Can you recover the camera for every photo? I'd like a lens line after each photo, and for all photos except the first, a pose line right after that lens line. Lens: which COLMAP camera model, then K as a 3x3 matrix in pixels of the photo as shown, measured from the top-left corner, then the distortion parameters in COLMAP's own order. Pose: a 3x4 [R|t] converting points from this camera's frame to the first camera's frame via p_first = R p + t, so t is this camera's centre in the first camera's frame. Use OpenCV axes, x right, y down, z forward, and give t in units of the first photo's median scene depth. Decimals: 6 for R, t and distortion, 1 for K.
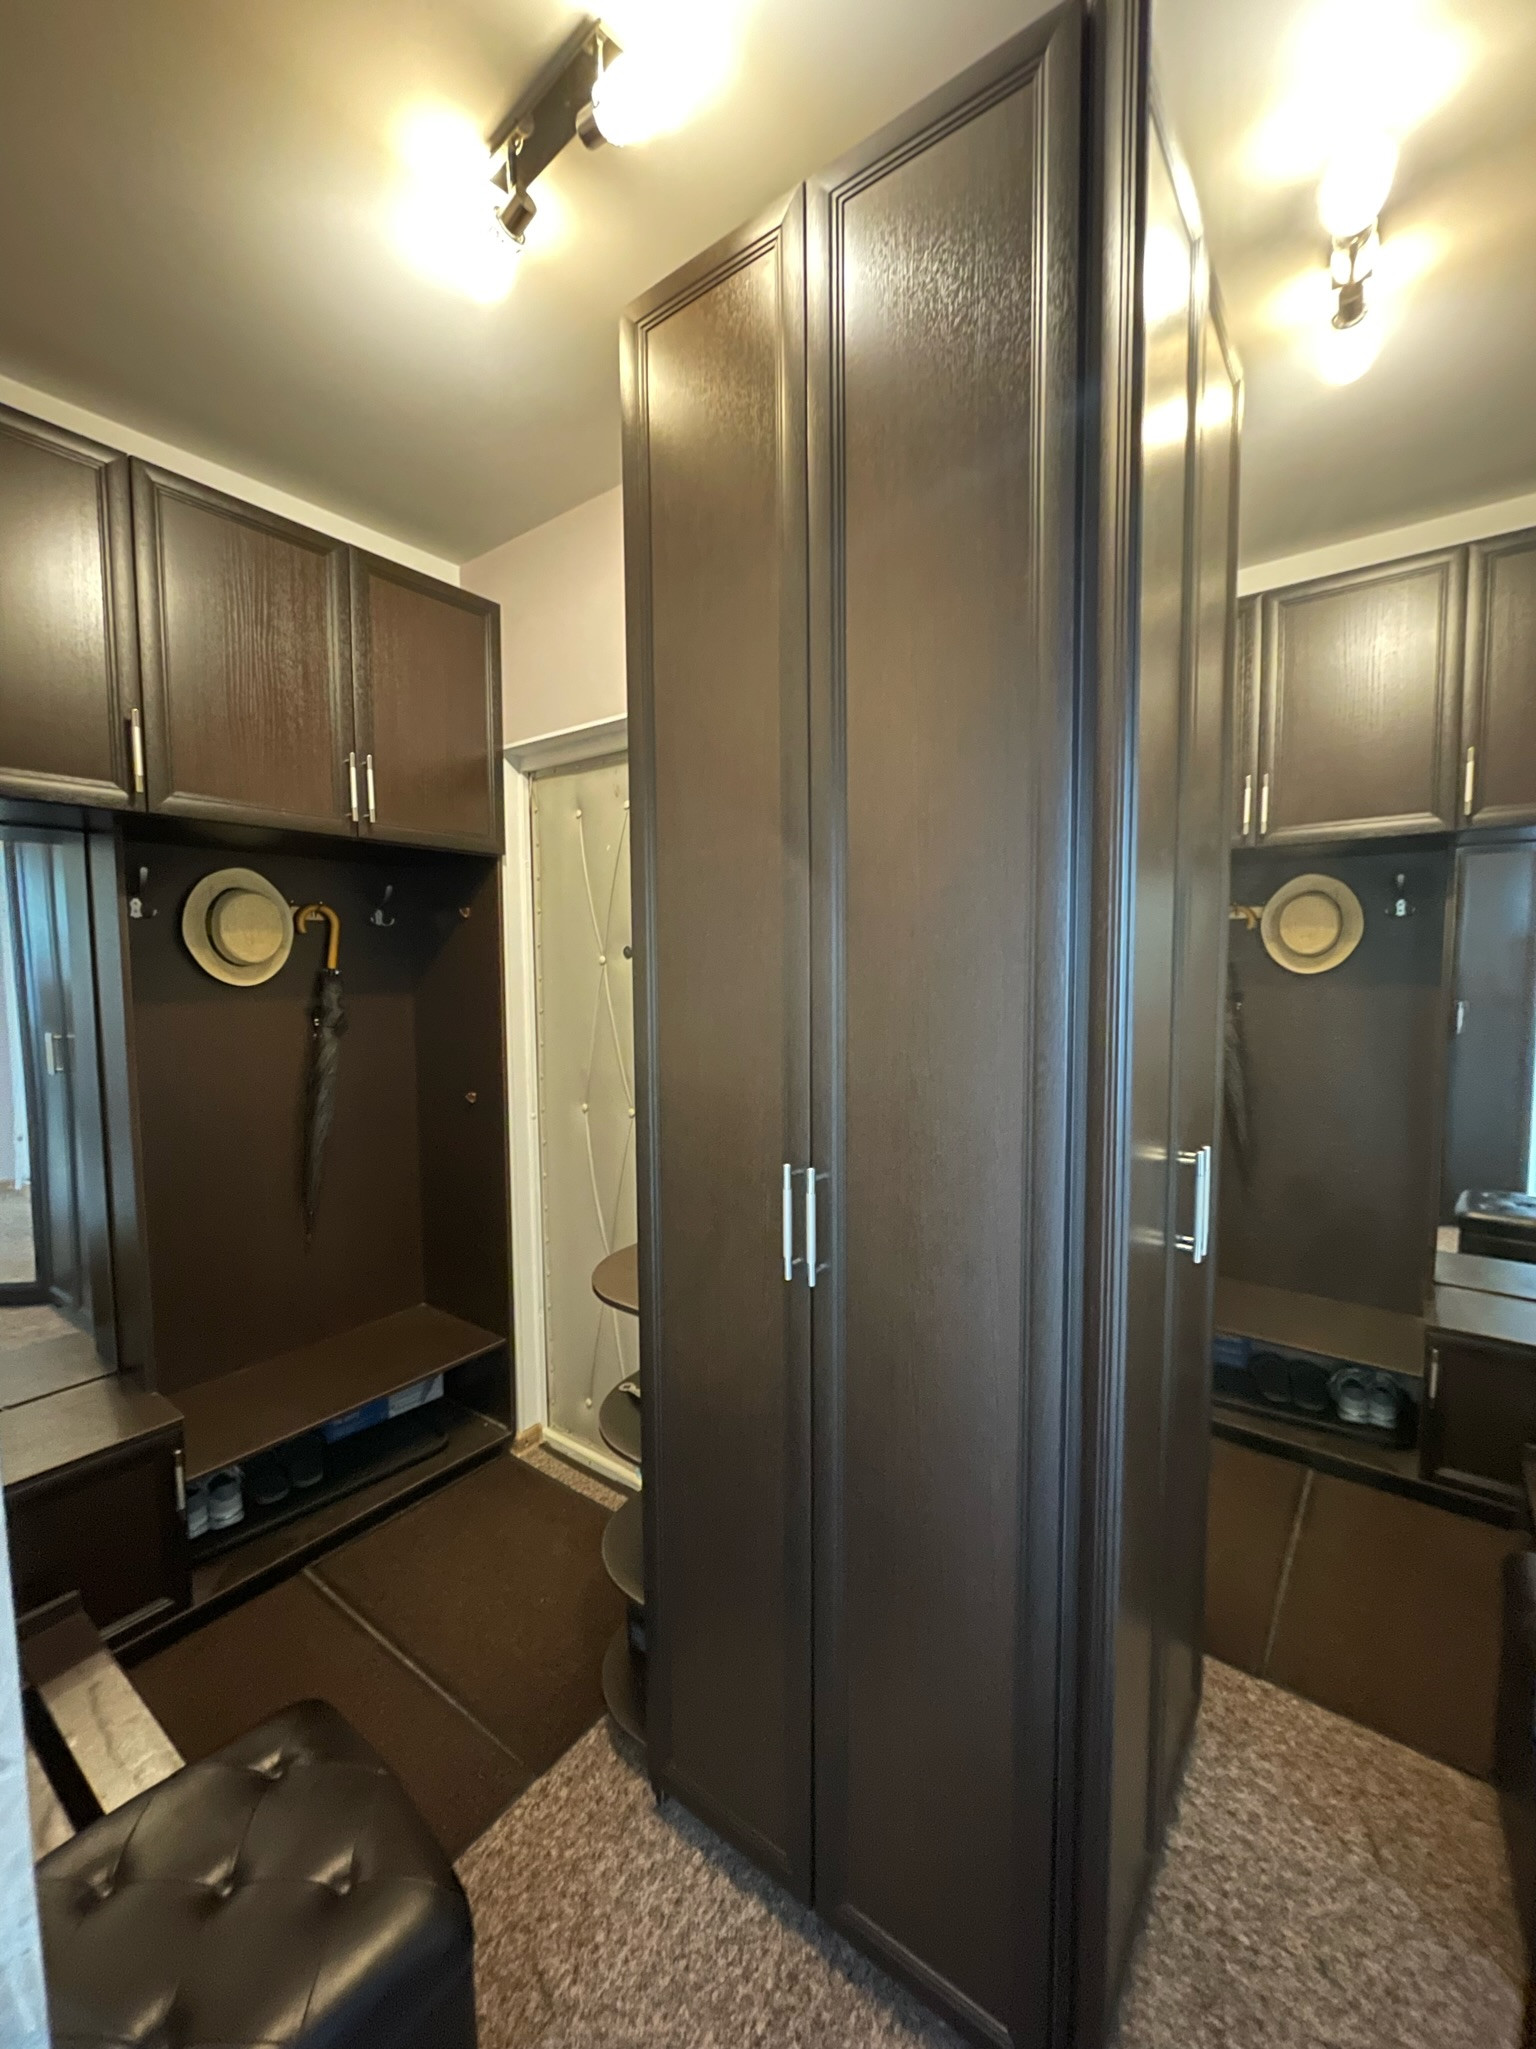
lens RADIAL K [[831.4, 0, 775.0], [0, 831.4, 1025.8], [0, 0, 1]] dist [-0.002851, -0.000497]
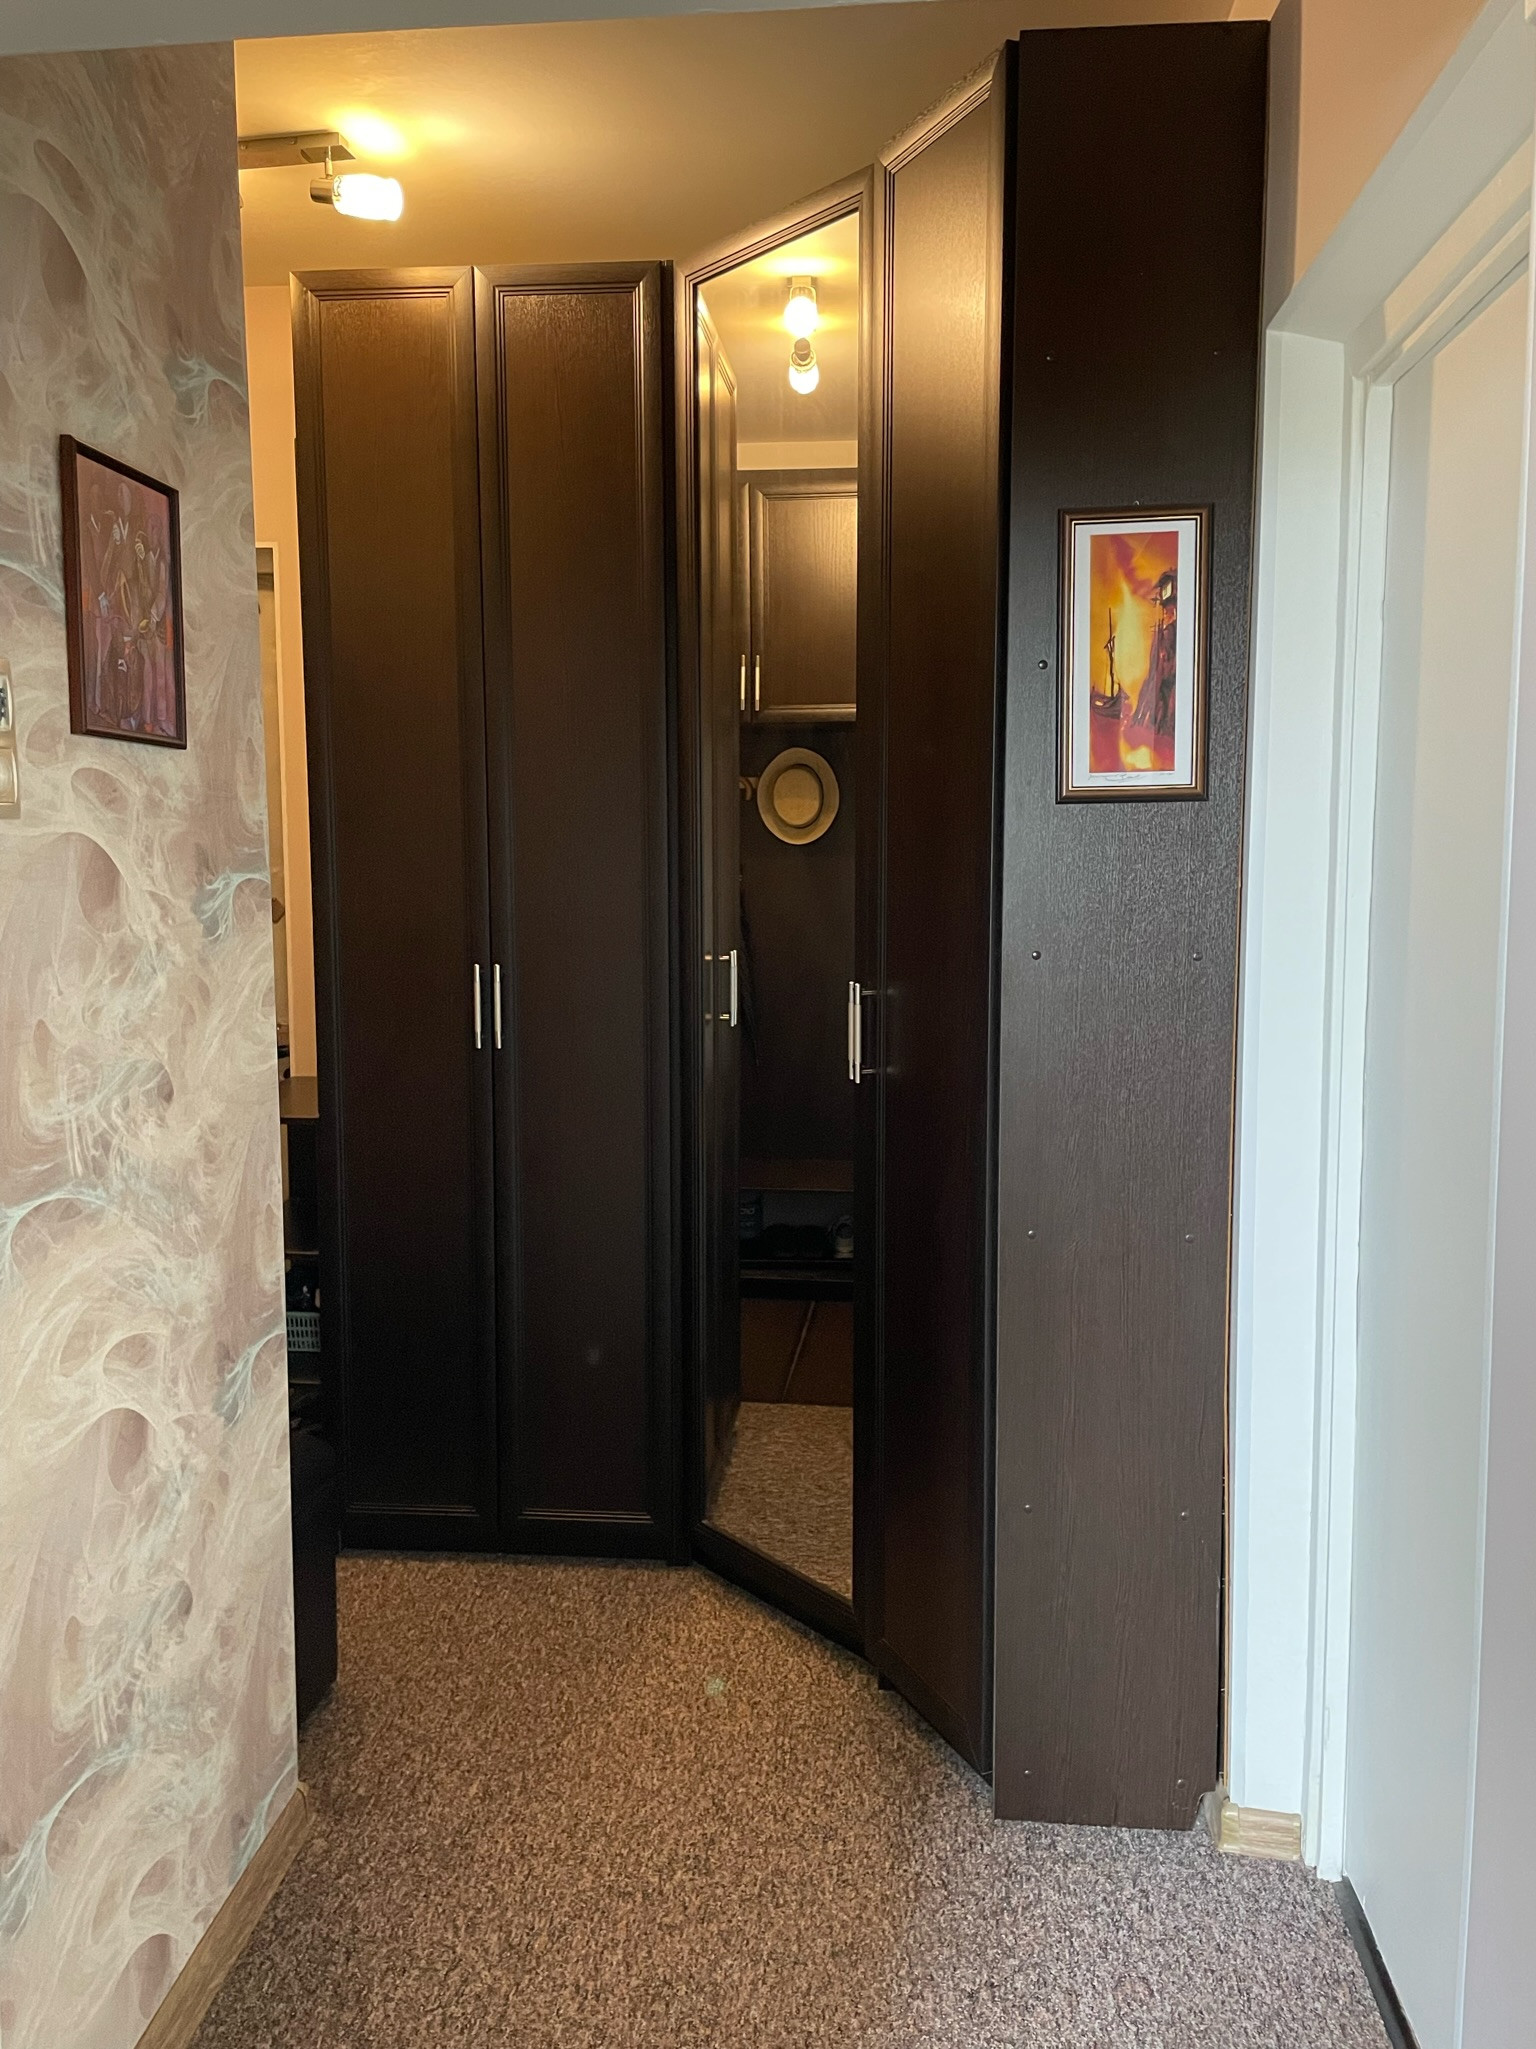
lens RADIAL K [[1566.6, 0, 768.0], [0, 1566.6, 1024.5], [0, 0, 1]] dist [0.008396, -0.000391]
pose [[0.857331, -0.051480, 0.512185, -0.484948], [0.031536, 0.998371, 0.047558, 0.082015], [-0.513799, -0.024621, 0.857557, -0.798404]]
